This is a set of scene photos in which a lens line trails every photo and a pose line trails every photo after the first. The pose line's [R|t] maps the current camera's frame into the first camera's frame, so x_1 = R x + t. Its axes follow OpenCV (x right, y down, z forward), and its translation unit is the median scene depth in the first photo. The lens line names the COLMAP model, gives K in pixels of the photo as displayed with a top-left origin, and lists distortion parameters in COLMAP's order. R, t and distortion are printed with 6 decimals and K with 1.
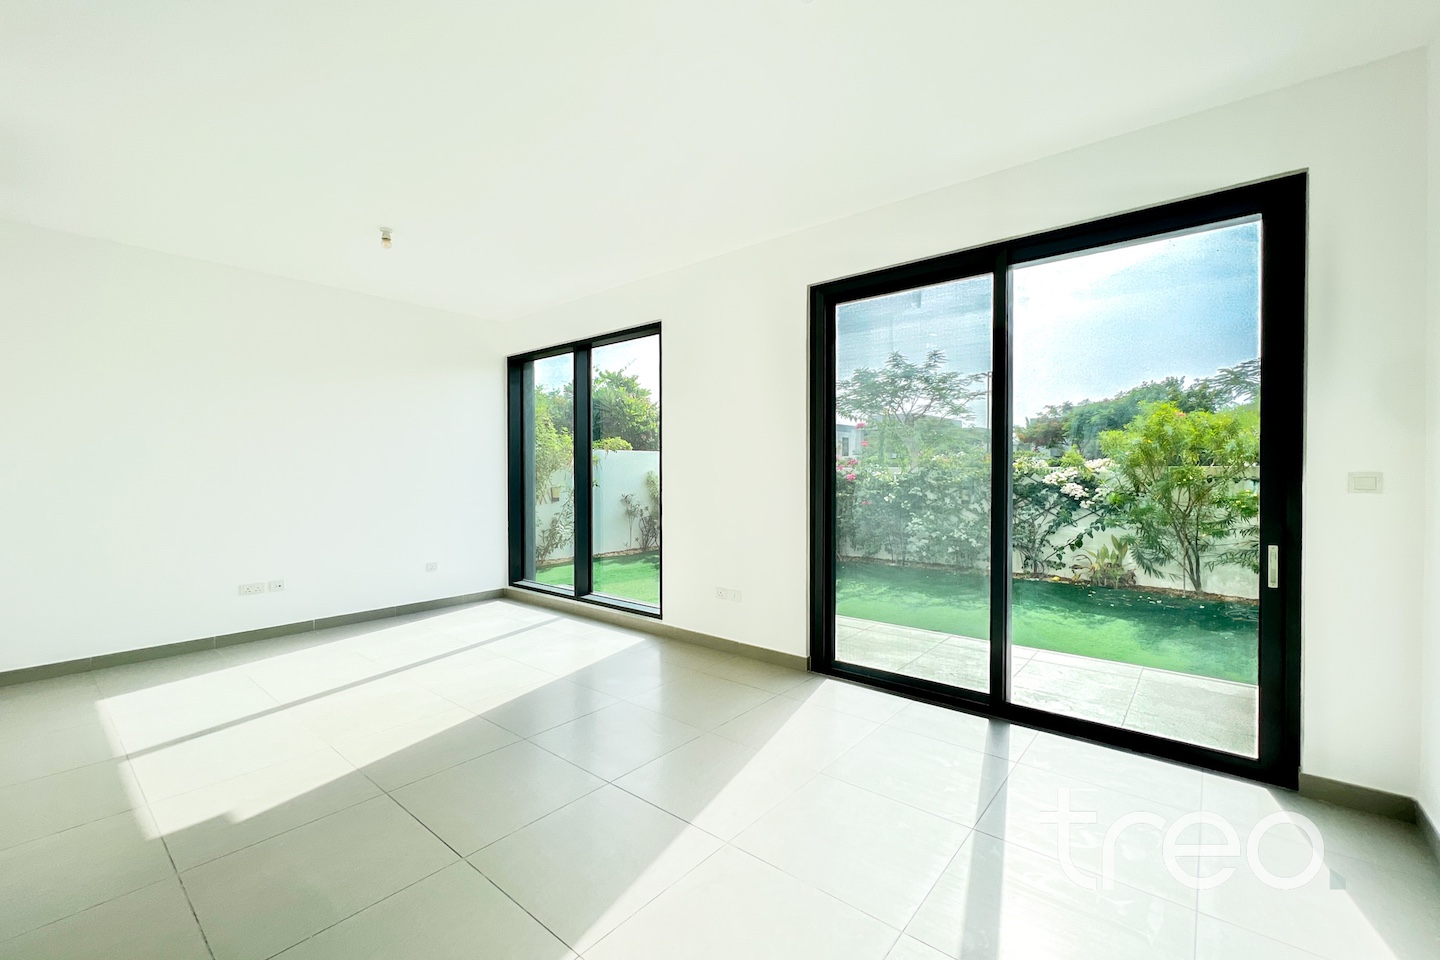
lens RADIAL K [[584.6, 0, 720.0], [0, 584.6, 480.0], [0, 0, 1]] dist [-0.000194, 0.000056]
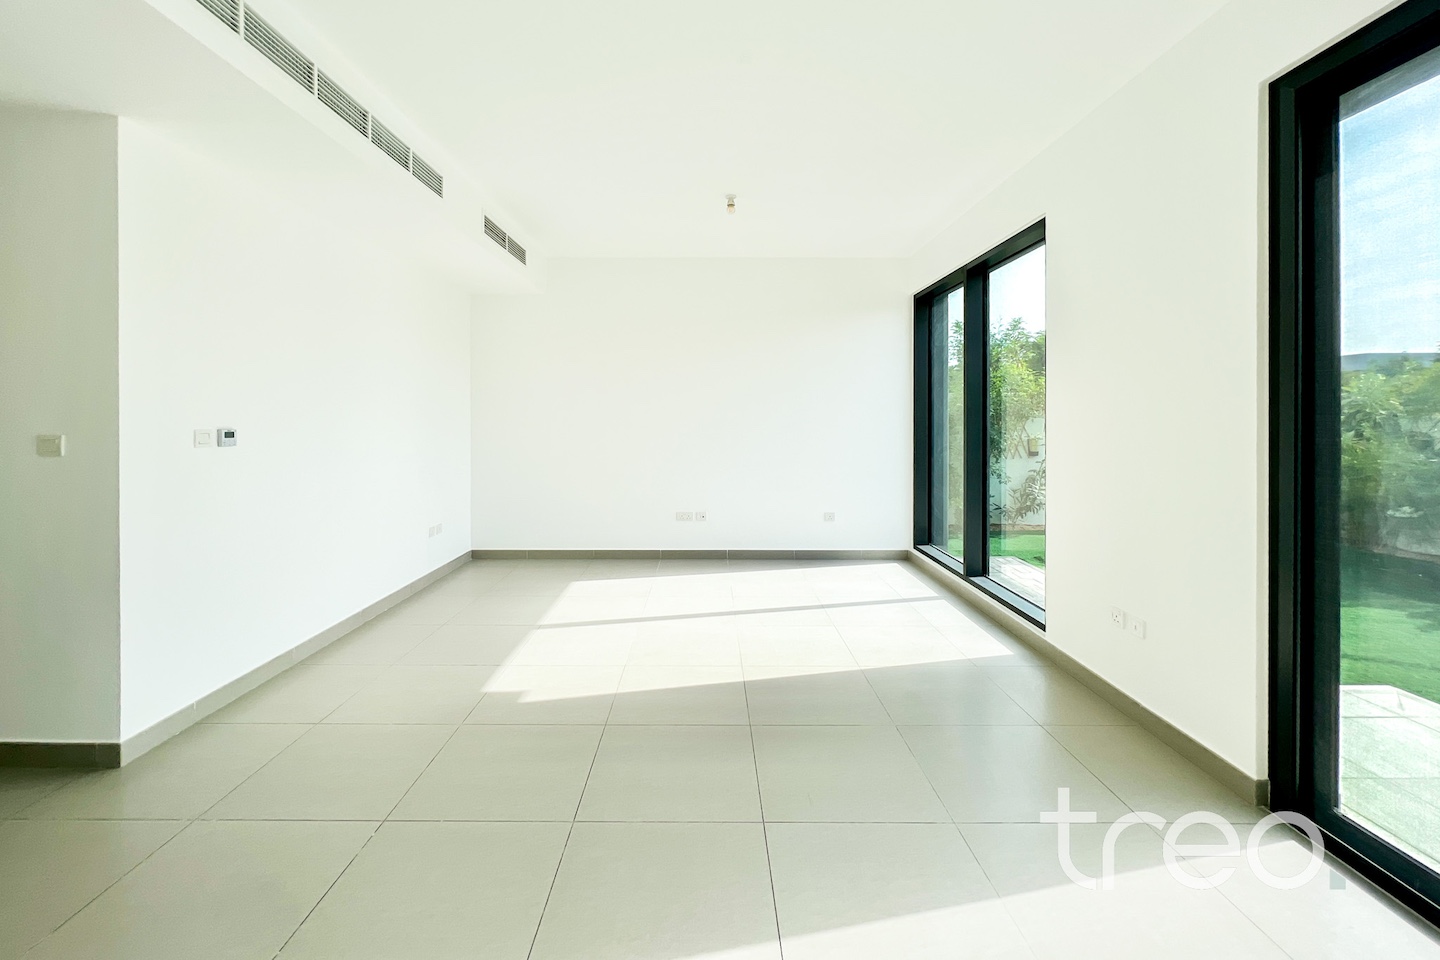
lens RADIAL K [[604.9, 0, 715.3], [0, 604.9, 422.8], [0, 0, 1]] dist [-0.001099, -0.000112]
pose [[0.644303, 0.010482, -0.764699, 0.172748], [-0.014724, 0.999891, 0.001300, -0.010940], [0.764629, 0.010422, 0.644387, 0.182430]]
